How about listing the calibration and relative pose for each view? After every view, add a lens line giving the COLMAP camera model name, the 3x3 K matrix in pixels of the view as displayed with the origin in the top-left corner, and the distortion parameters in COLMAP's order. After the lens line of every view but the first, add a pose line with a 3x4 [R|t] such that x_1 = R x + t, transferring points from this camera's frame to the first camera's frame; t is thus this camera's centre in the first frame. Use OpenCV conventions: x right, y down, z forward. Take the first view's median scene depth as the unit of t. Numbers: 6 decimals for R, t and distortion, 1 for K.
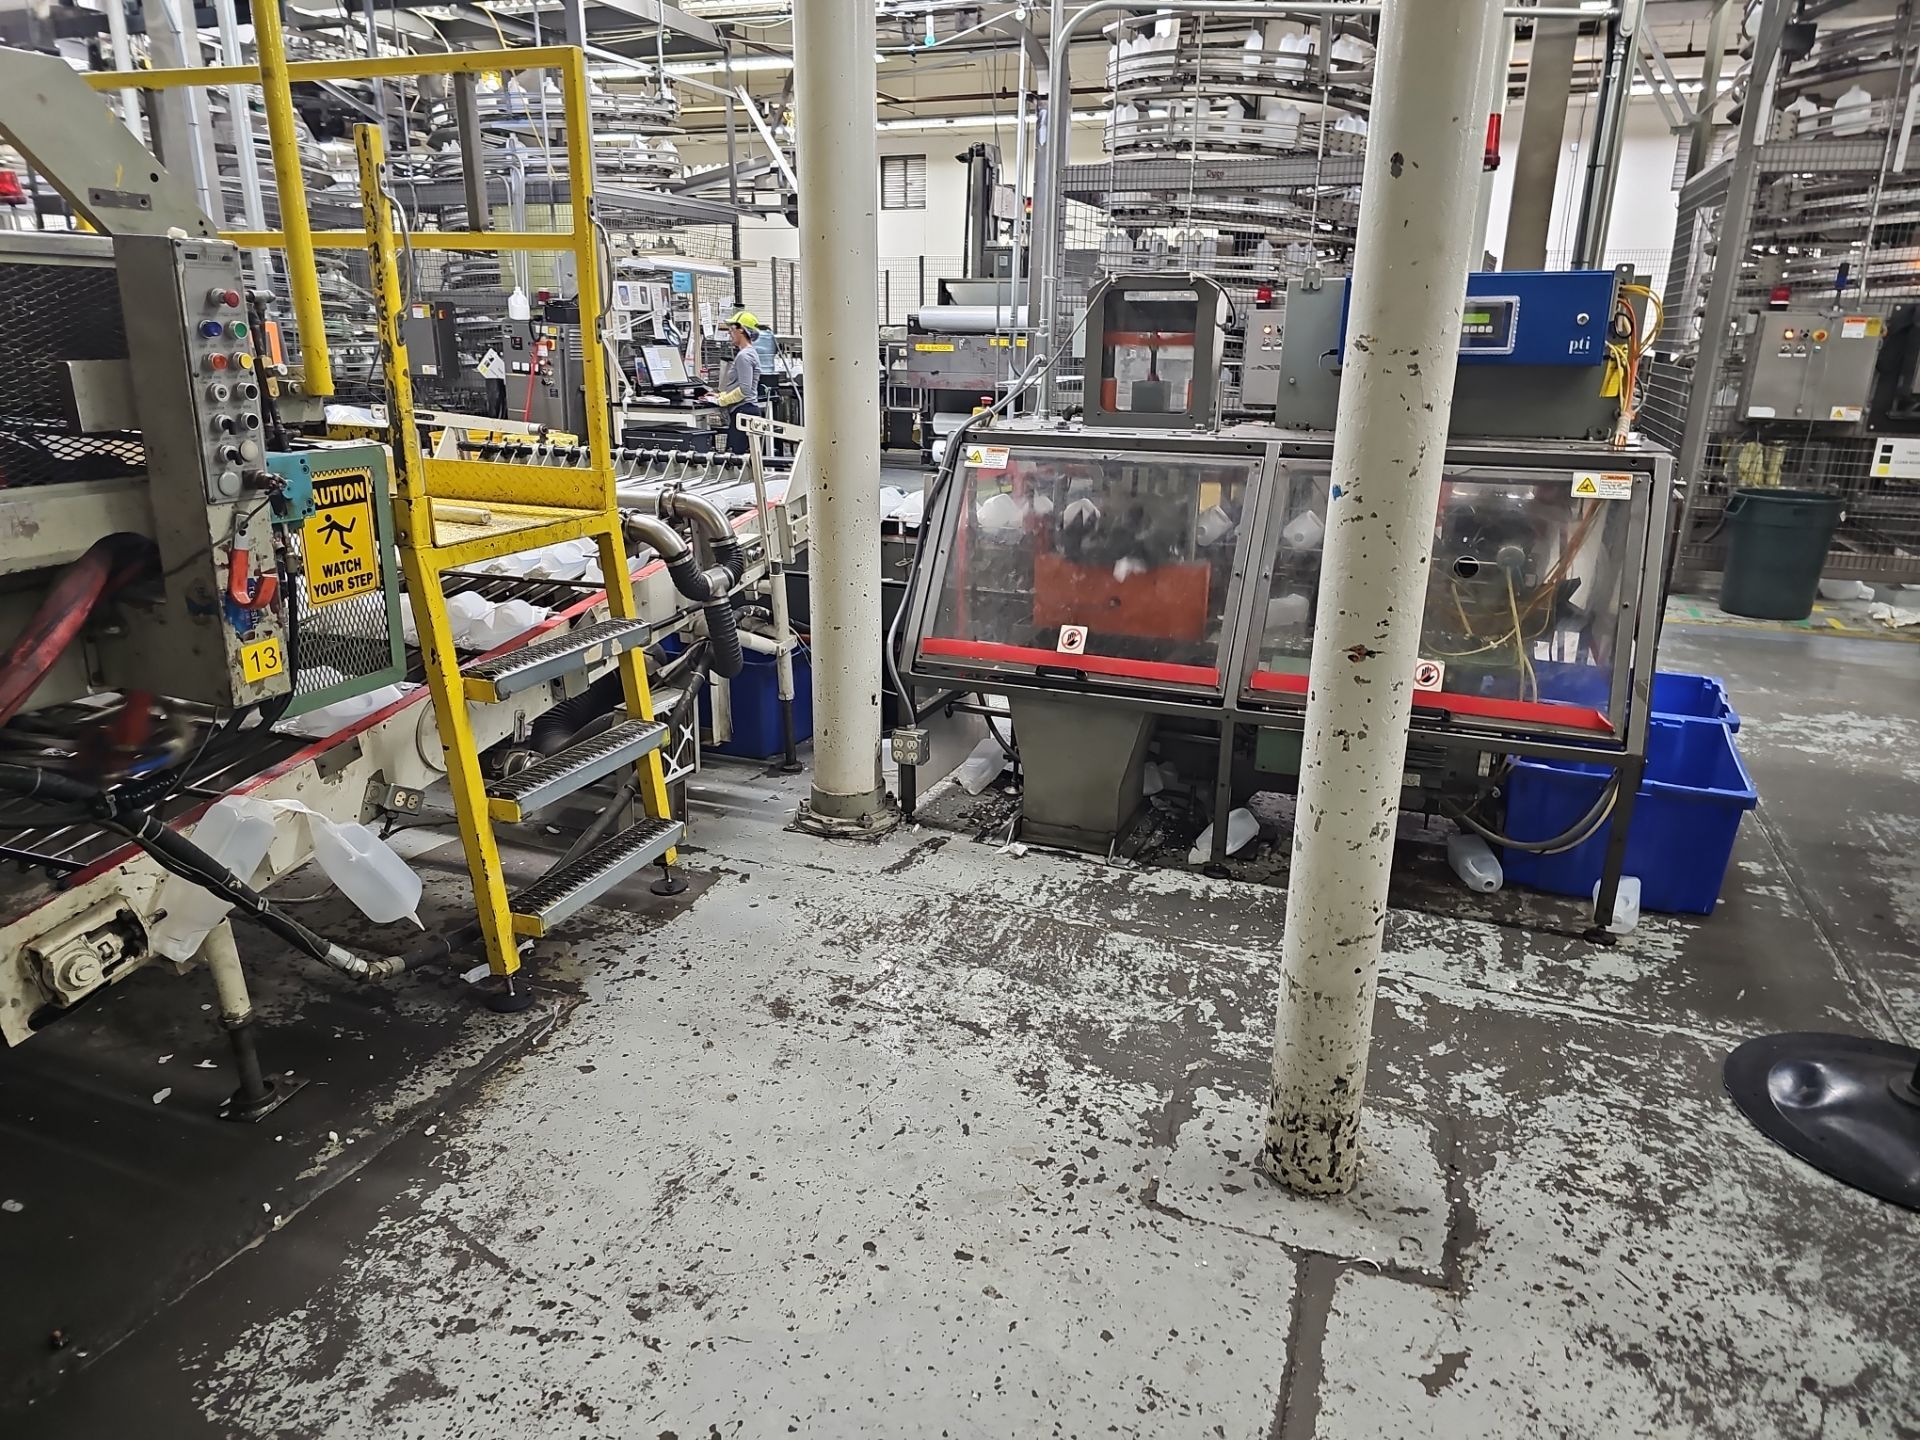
lens RADIAL K [[1274.4, 0, 985.6], [0, 1274.4, 714.2], [0, 0, 1]] dist [0.049857, -0.039441]
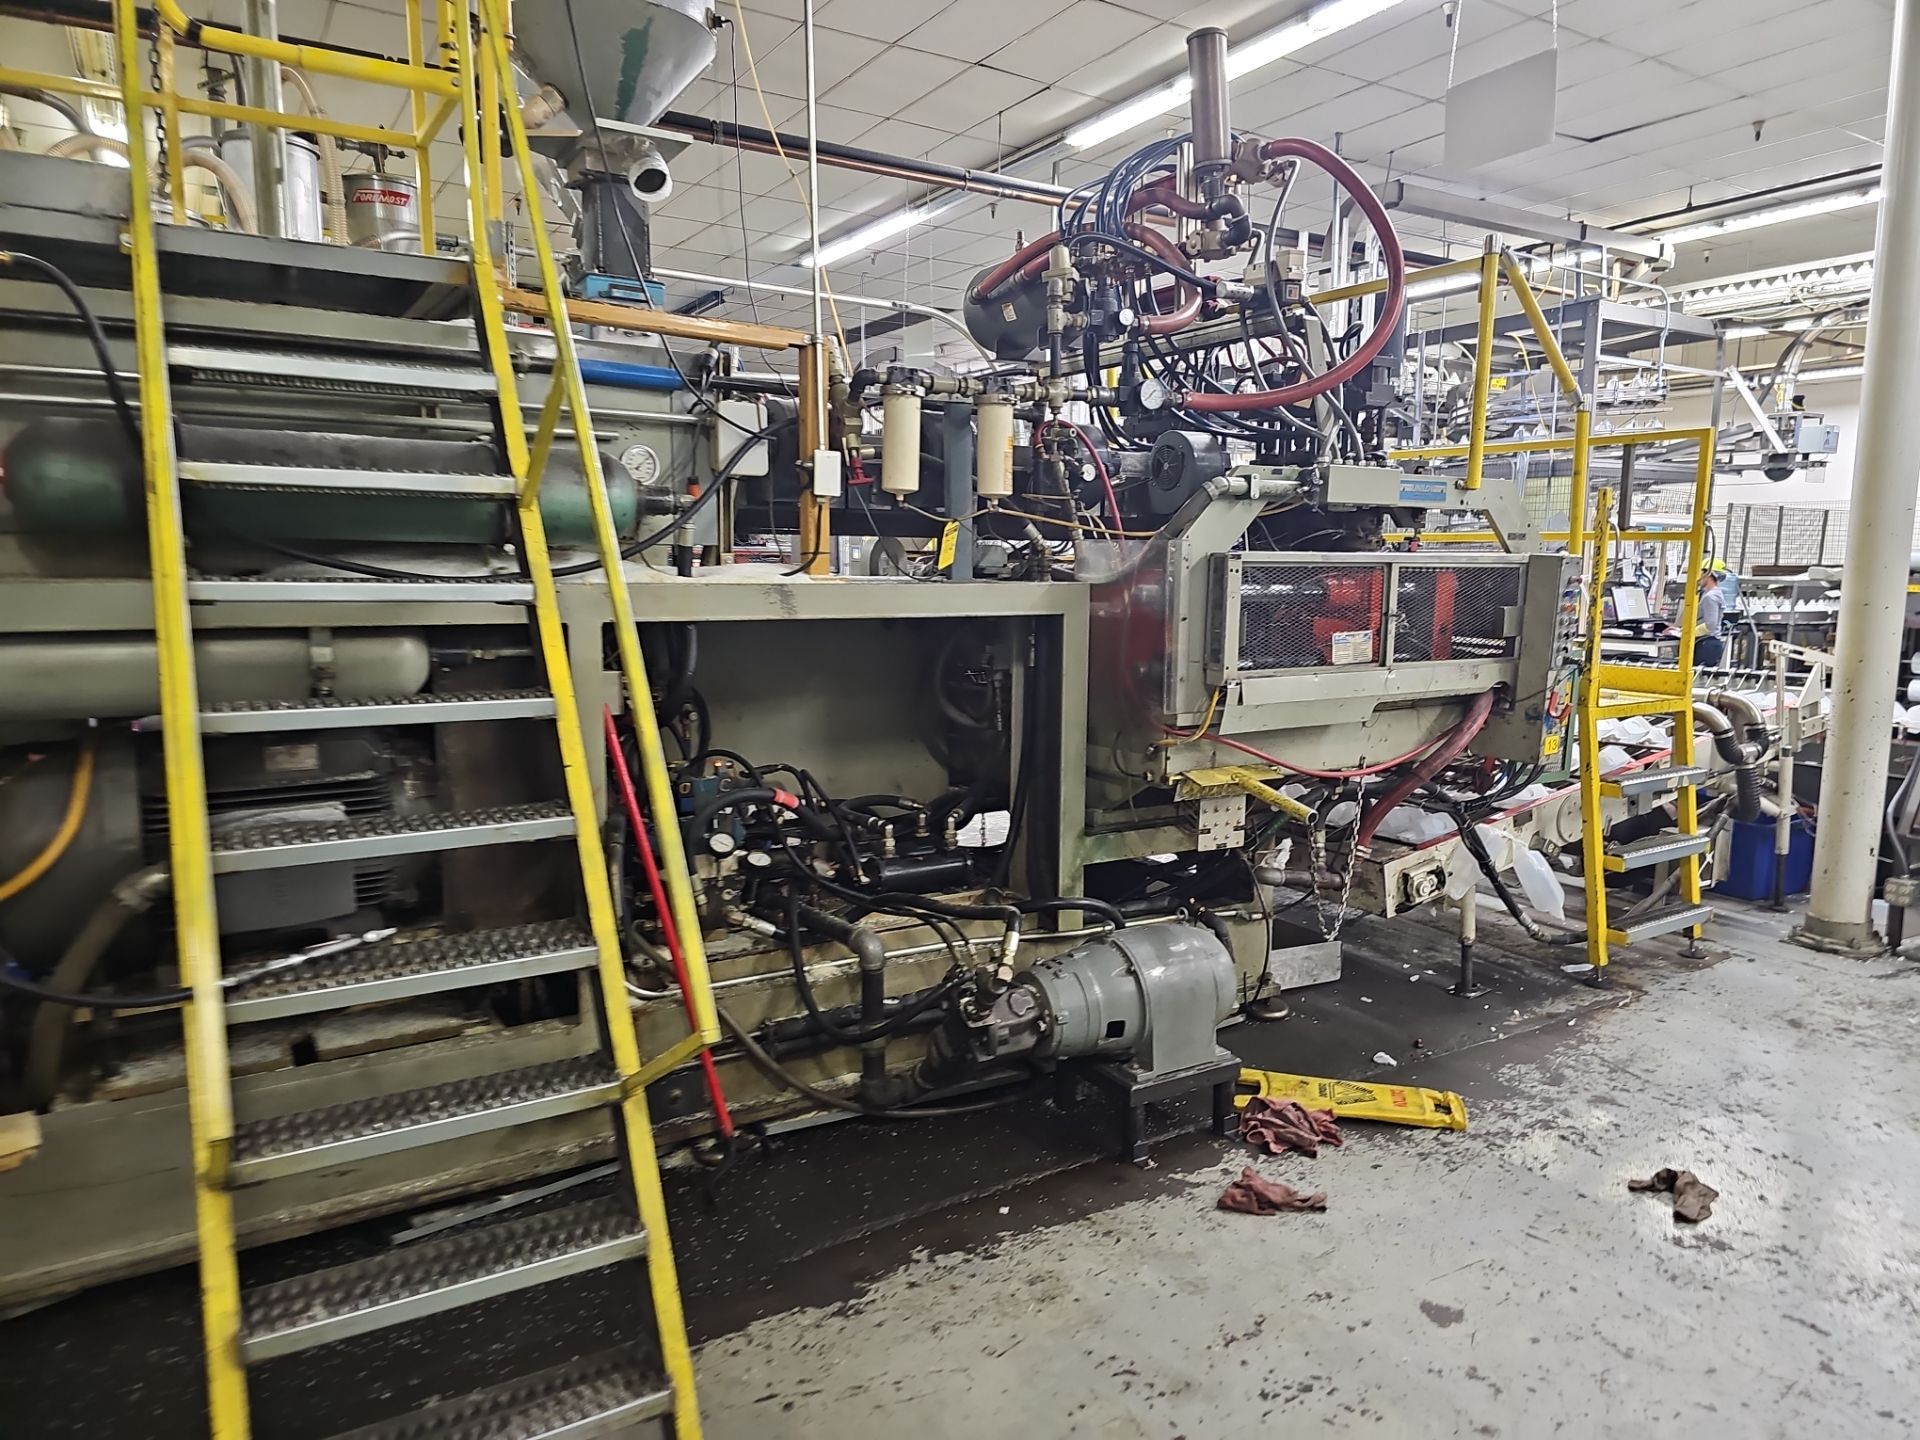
lens RADIAL K [[1274.9, 0, 971.7], [0, 1274.9, 722.2], [0, 0, 1]] dist [0.043555, -0.032092]
pose [[0.791435, 0.069724, -0.607264, -0.023874], [-0.171395, 0.978932, -0.110978, 0.180631], [0.586732, 0.191914, 0.786711, -0.689159]]
